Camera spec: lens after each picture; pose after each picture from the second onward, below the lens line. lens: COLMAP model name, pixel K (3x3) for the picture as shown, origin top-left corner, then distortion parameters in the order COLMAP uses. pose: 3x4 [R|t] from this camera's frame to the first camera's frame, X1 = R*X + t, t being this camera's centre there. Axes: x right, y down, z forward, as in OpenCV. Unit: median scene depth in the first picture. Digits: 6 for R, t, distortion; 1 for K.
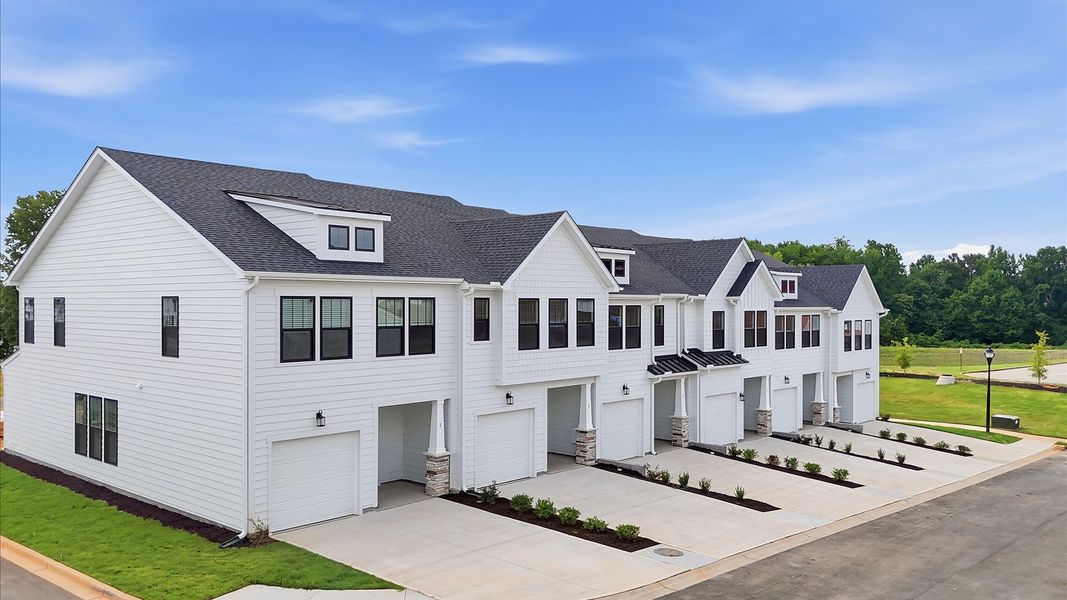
lens RADIAL K [[839.3, 0, 533.5], [0, 839.3, 300.0], [0, 0, 1]] dist [0.113148, -0.001373]
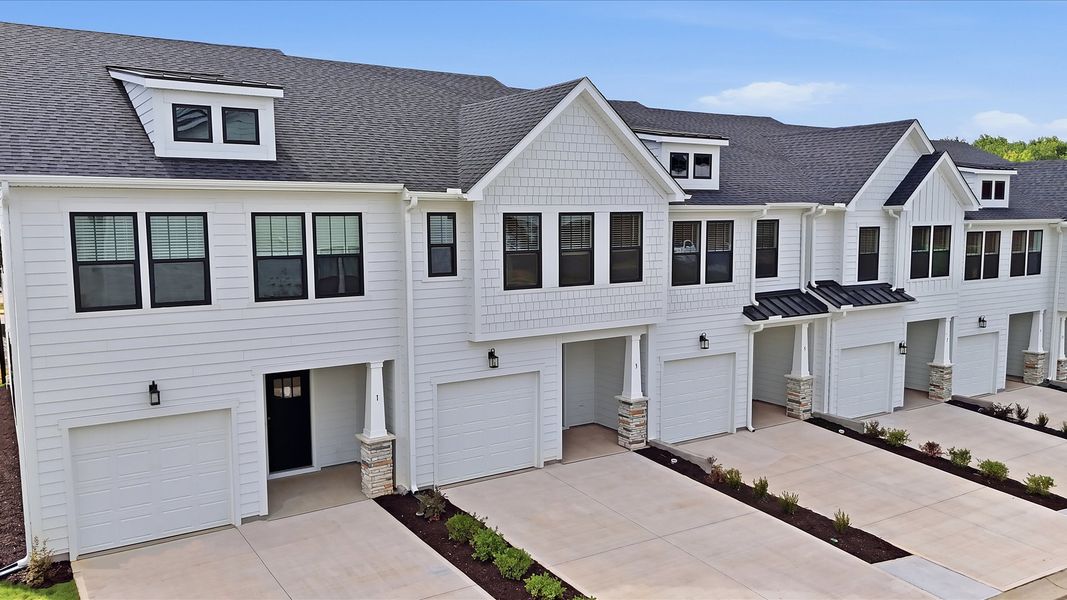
lens RADIAL K [[819.8, 0, 533.5], [0, 819.8, 300.0], [0, 0, 1]] dist [0.049844, -0.001793]
pose [[0.967180, 0.020041, -0.253299, 0.142731], [0.007330, 0.994269, 0.106652, -0.002078], [0.253985, -0.105008, 0.961491, 0.304508]]
